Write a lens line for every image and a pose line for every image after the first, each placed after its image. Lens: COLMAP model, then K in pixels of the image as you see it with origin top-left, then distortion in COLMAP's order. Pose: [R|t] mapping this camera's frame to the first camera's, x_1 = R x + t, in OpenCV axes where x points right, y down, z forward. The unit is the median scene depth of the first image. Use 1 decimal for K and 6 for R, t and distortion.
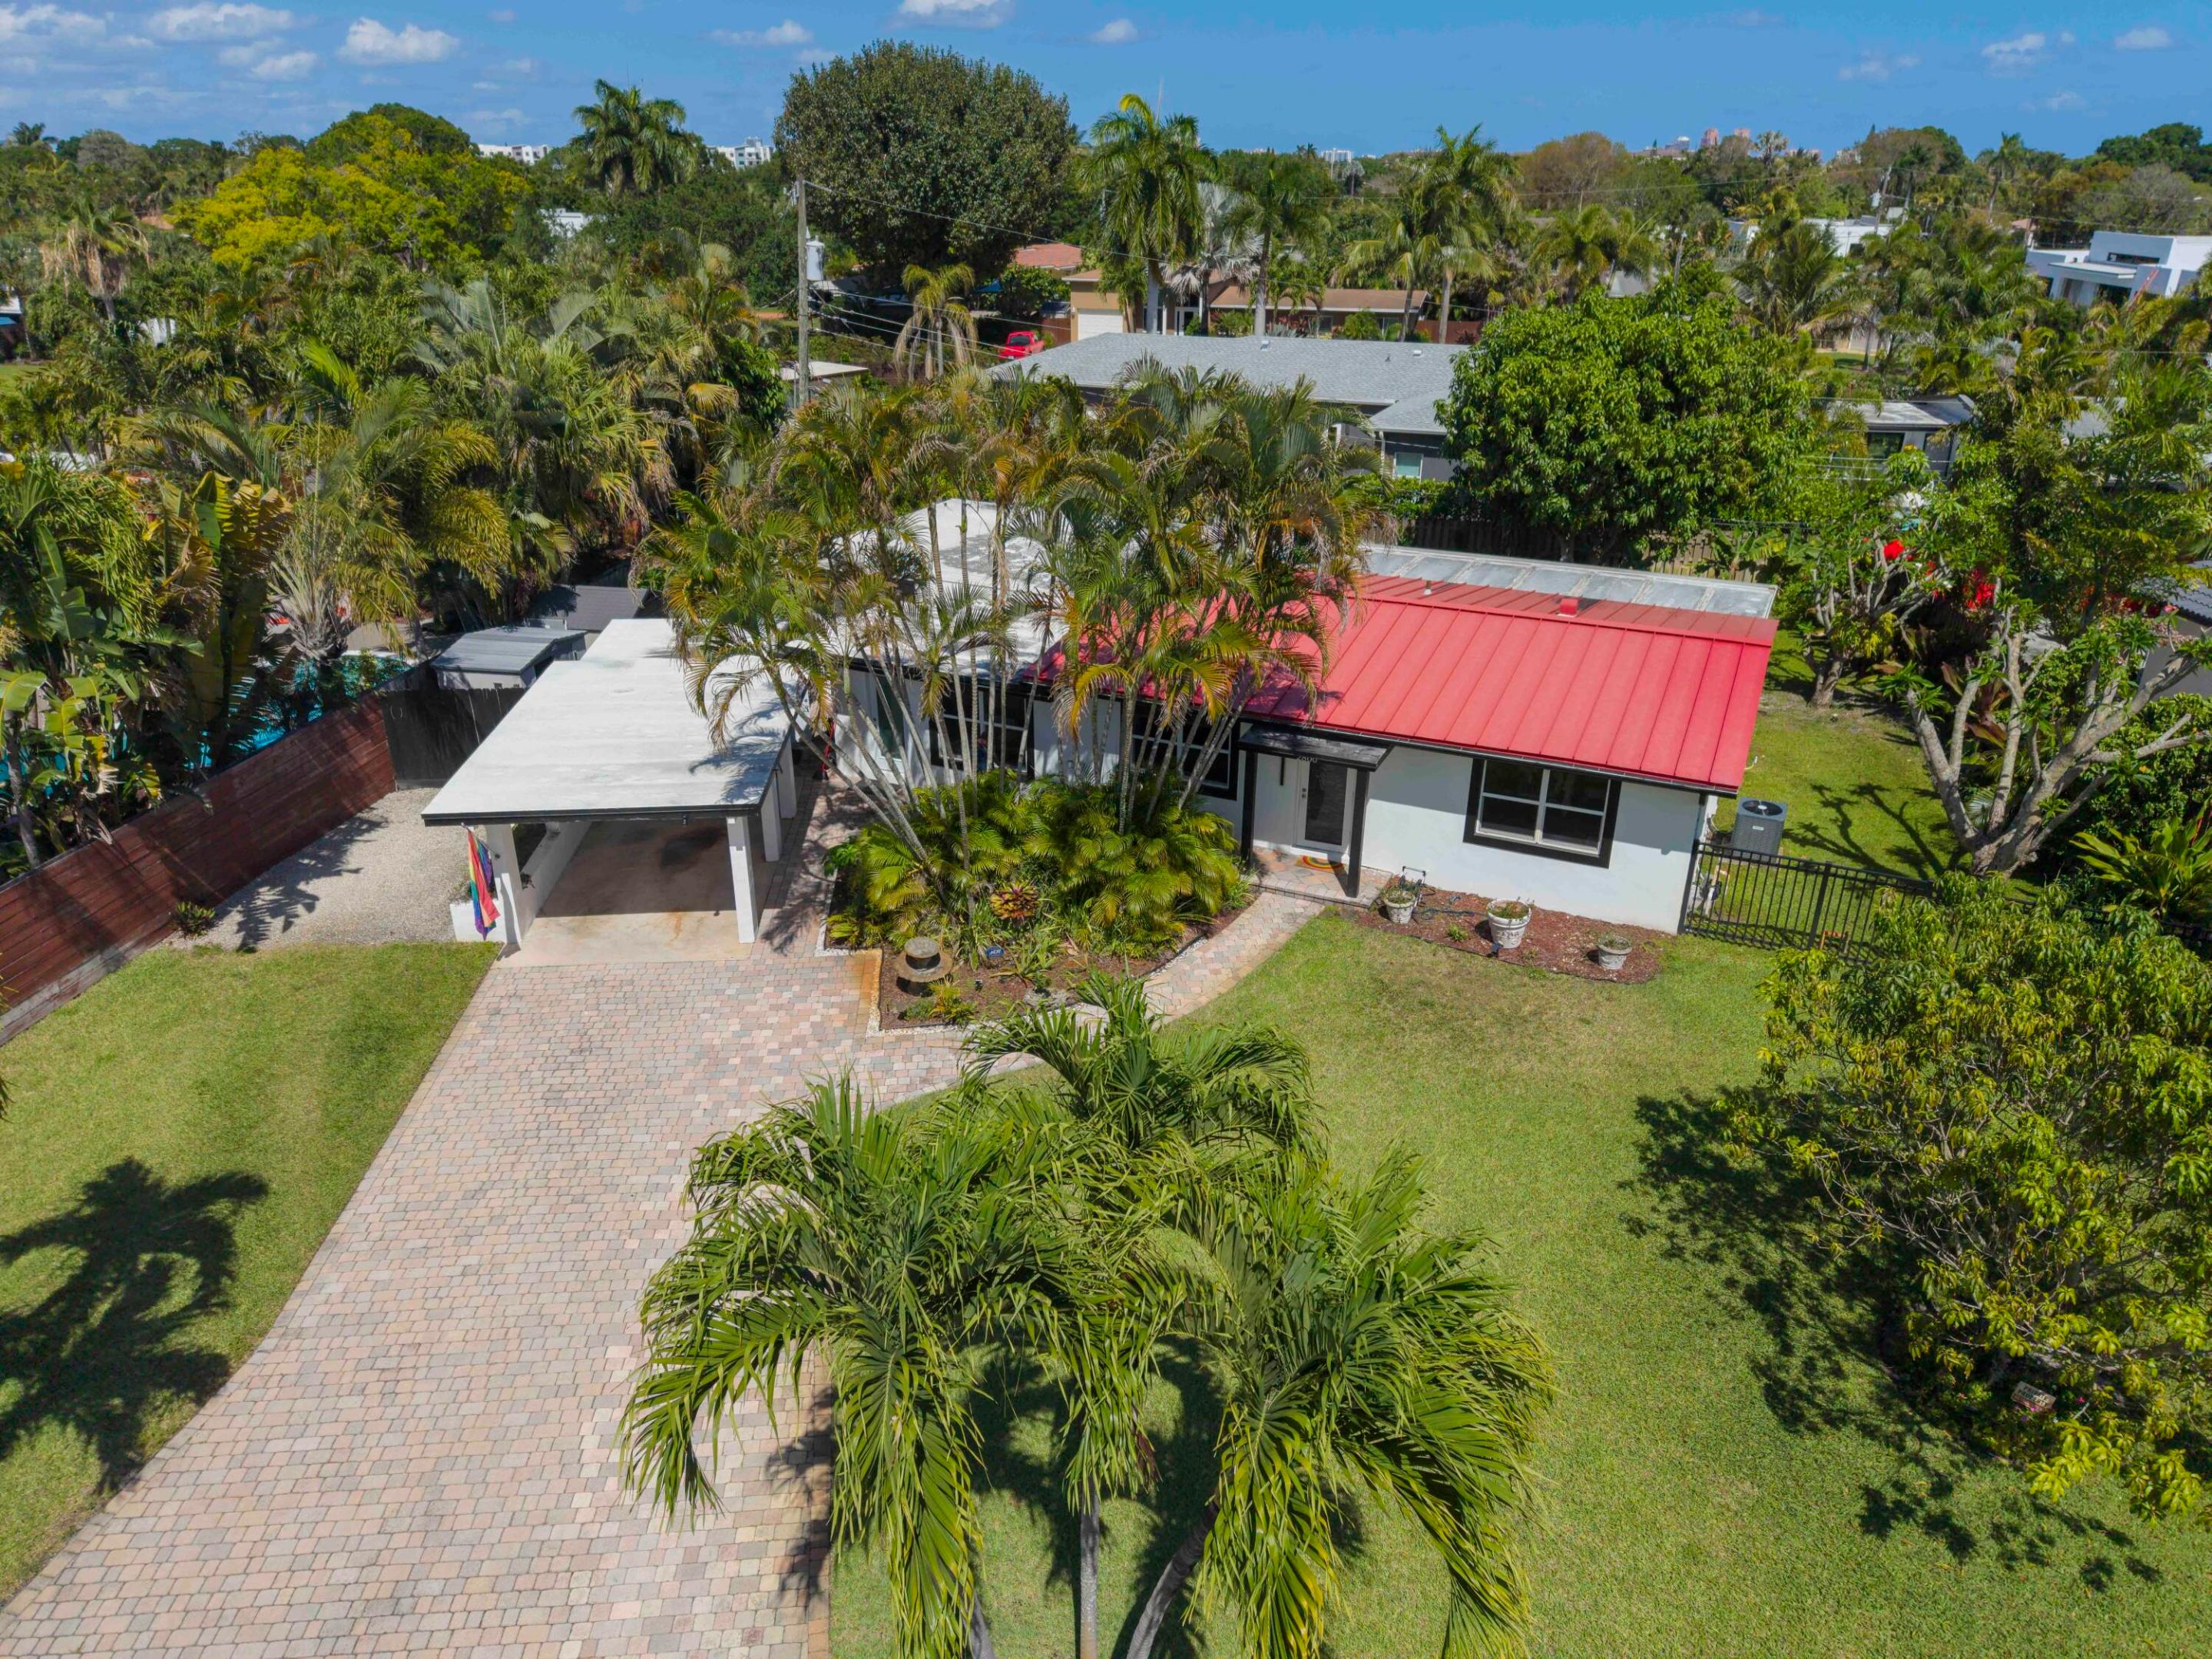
lens RADIAL K [[1488.9, 0, 1106.2], [0, 1488.9, 831.2], [0, 0, 1]] dist [0.017612, -0.014182]
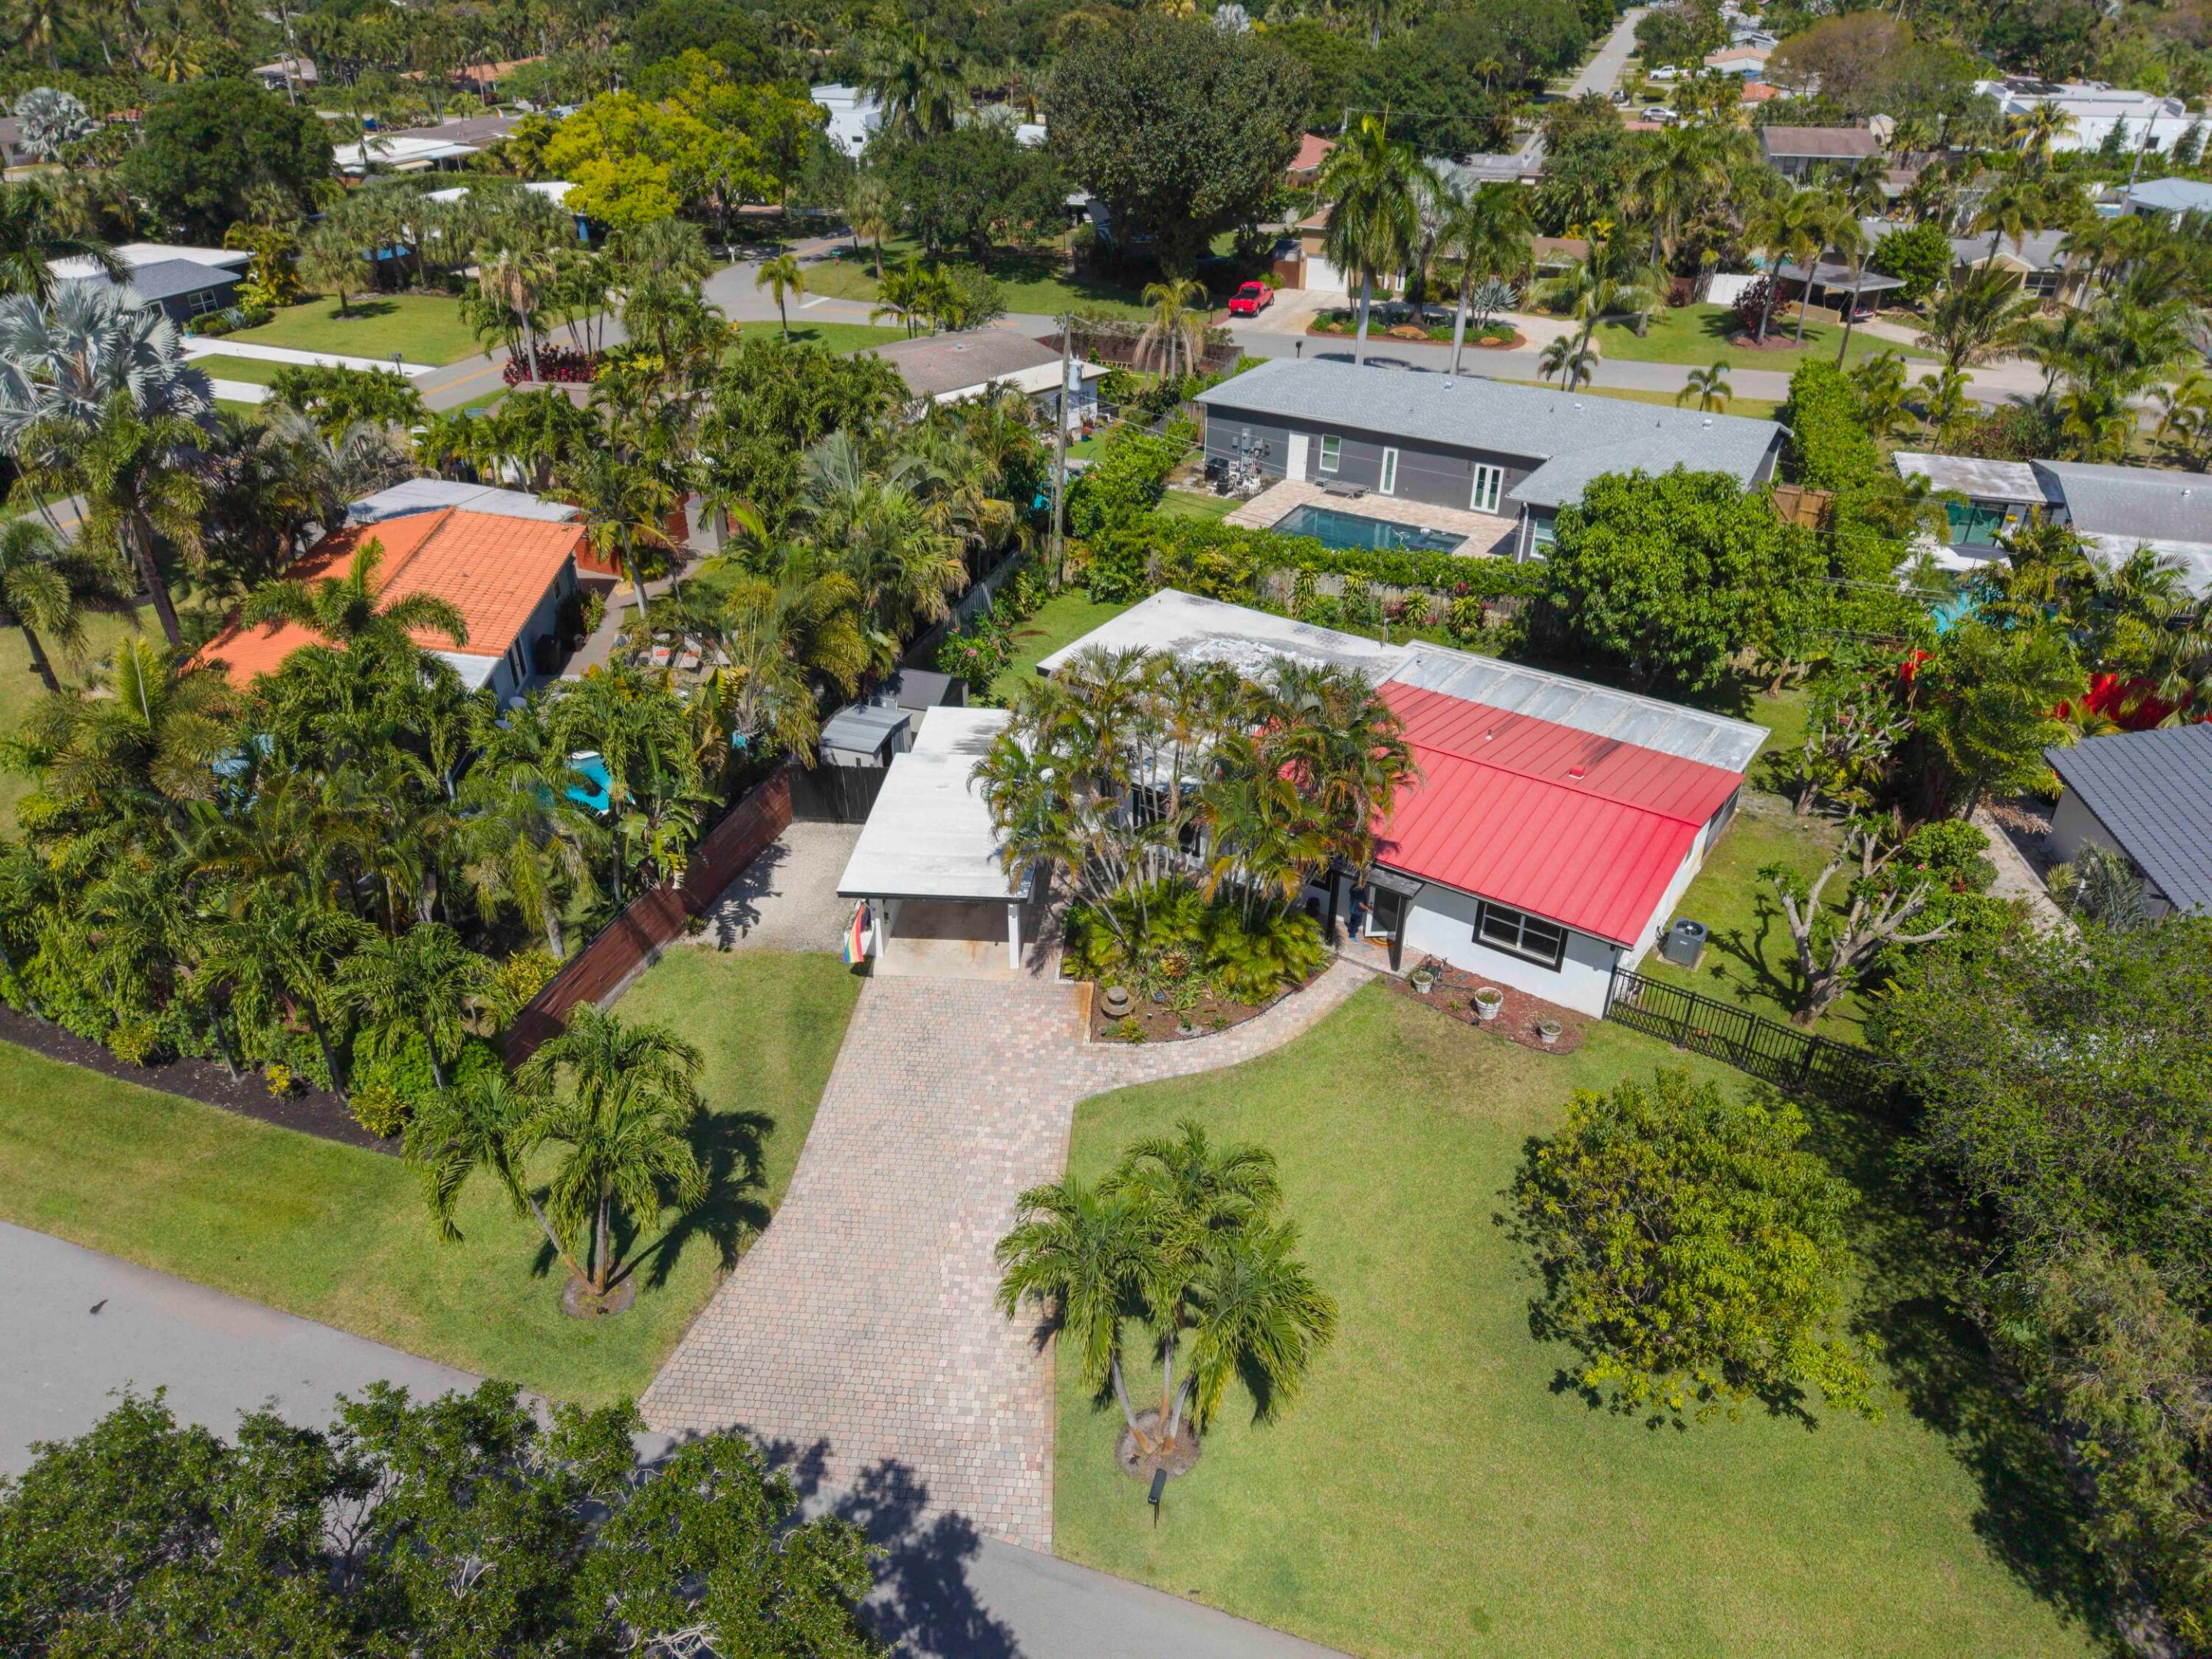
lens RADIAL K [[1488.9, 0, 1099.9], [0, 1488.9, 830.5], [0, 0, 1]] dist [0.017612, -0.014182]
pose [[0.987107, 0.079501, -0.138924, 0.067803], [-0.061004, 0.989281, 0.132670, -0.297486], [0.147982, -0.122485, 0.981376, -0.571578]]
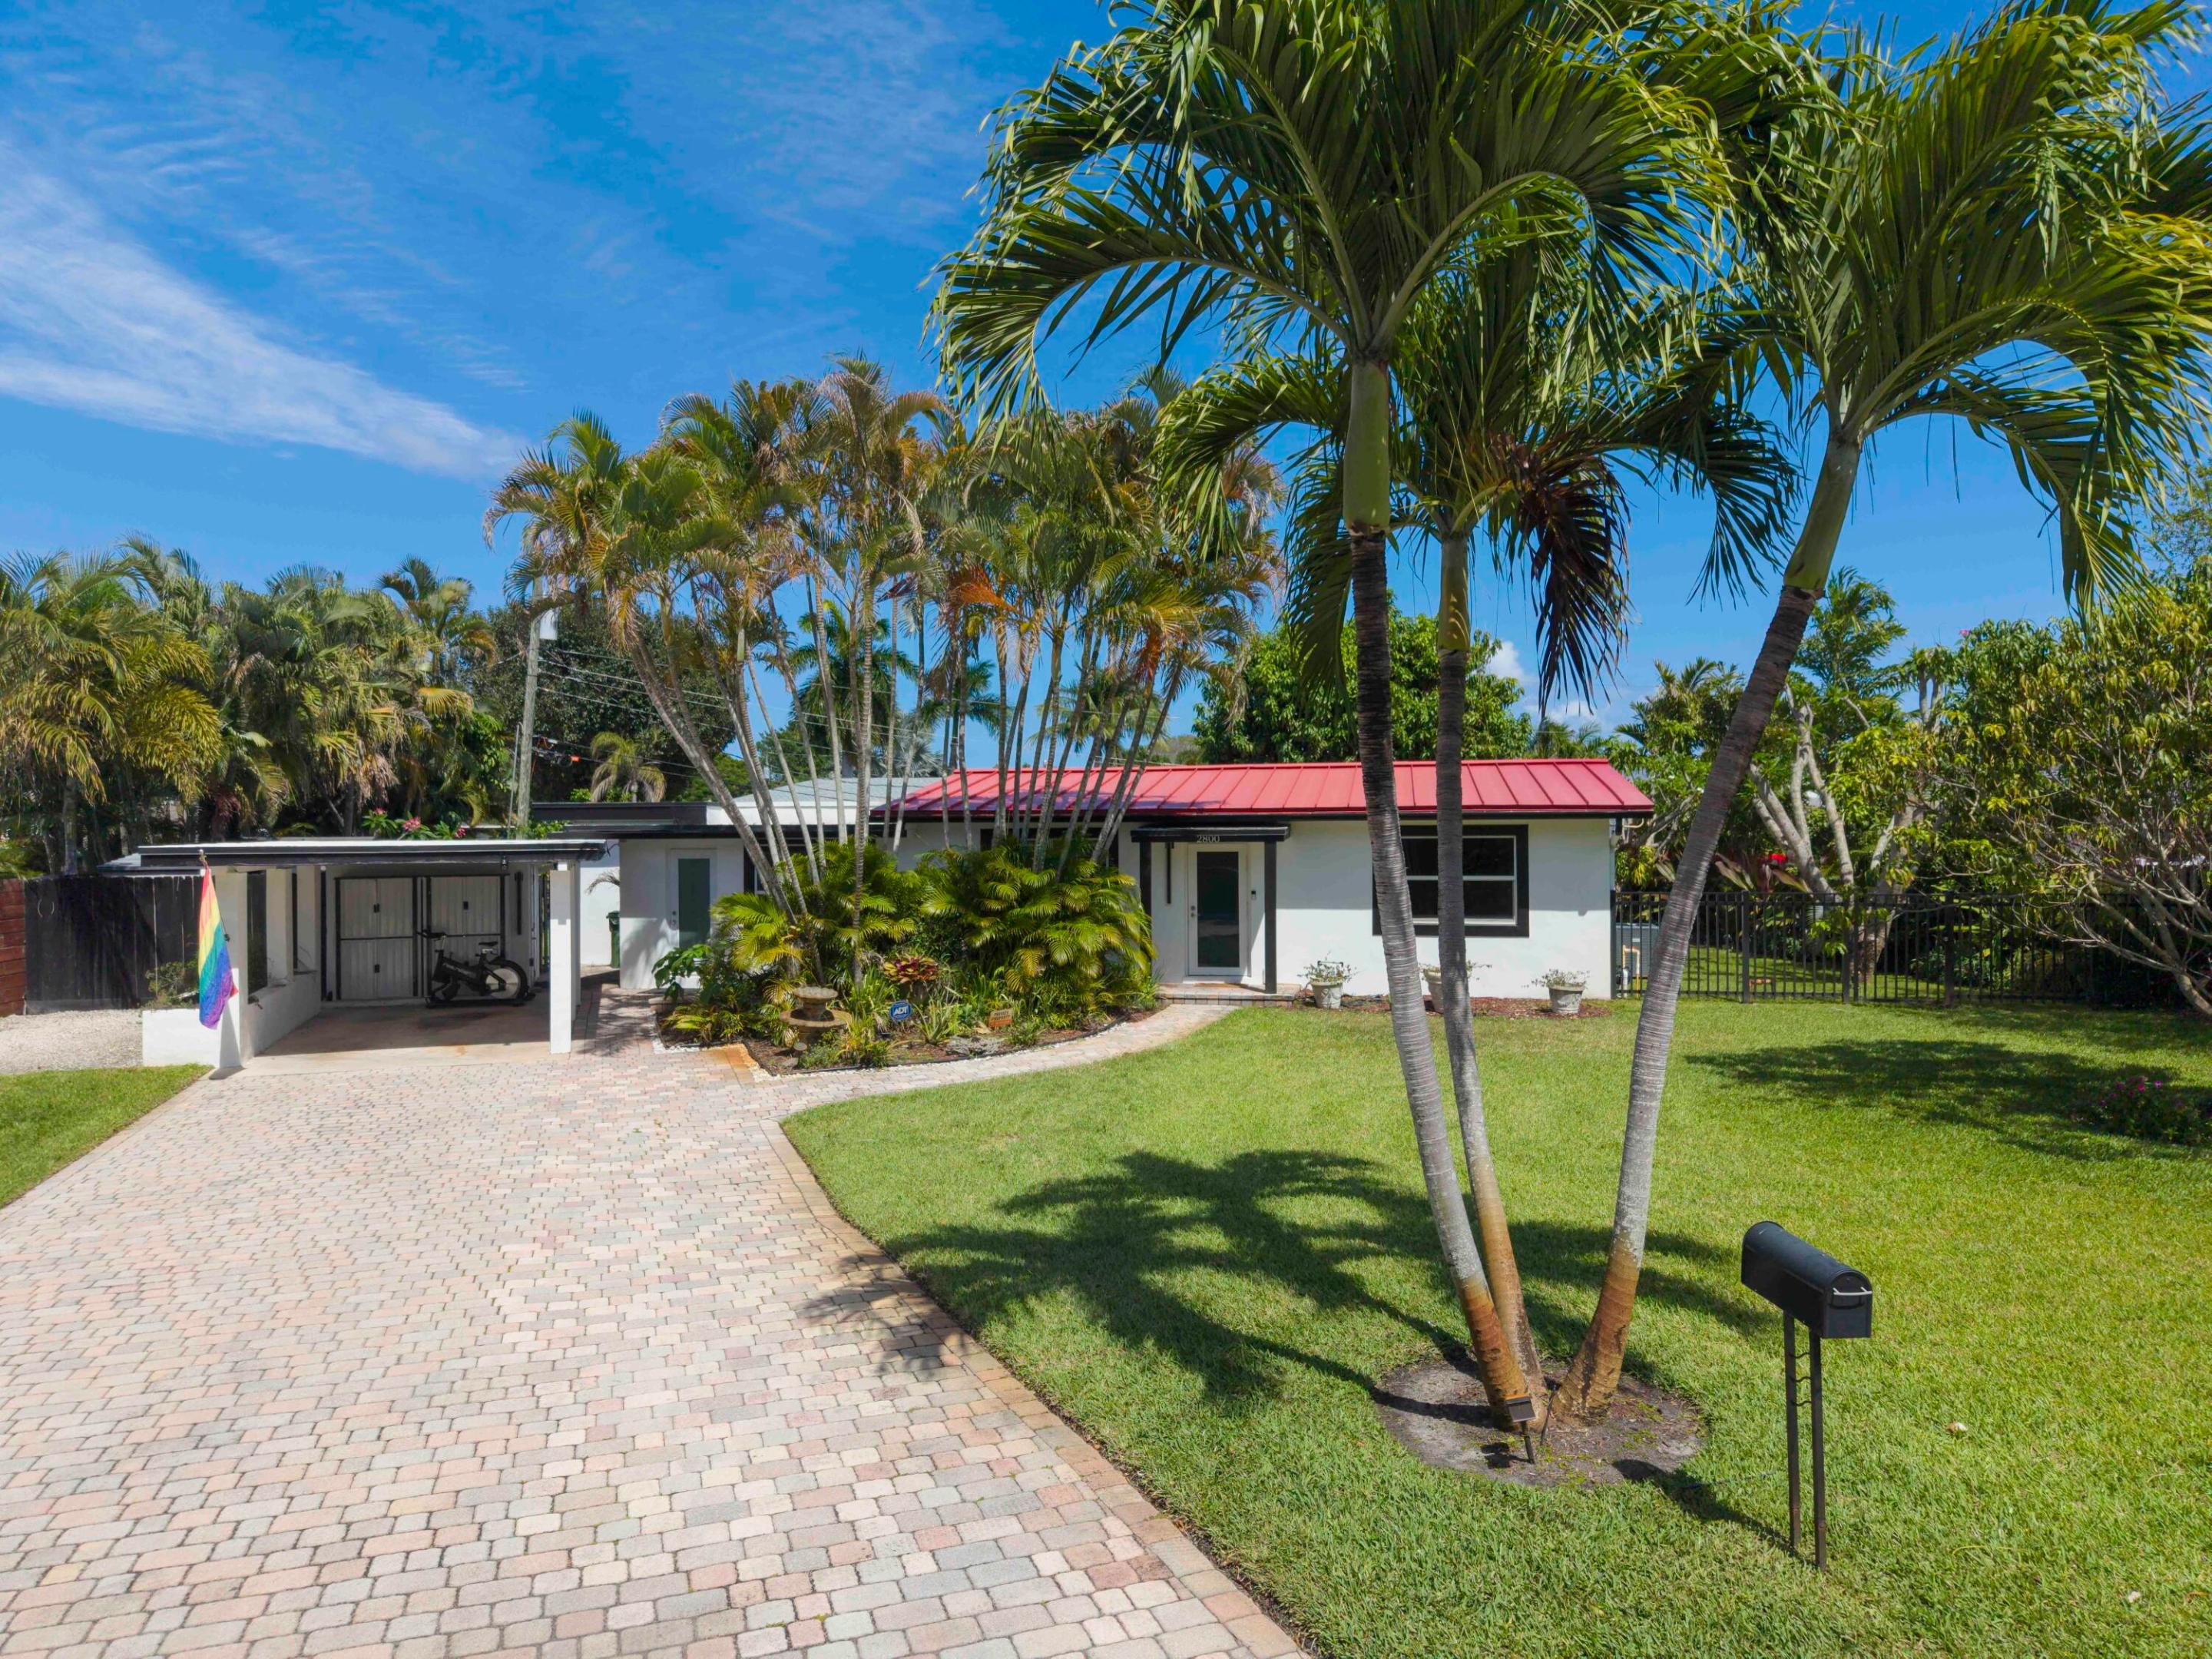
lens RADIAL K [[1488.9, 0, 1103.3], [0, 1488.9, 845.4], [0, 0, 1]] dist [0.017612, -0.014182]
pose [[0.968806, -0.014122, 0.247419, -0.156692], [0.111659, 0.916168, -0.384927, 0.304348], [-0.221242, 0.400546, 0.889166, 0.197081]]
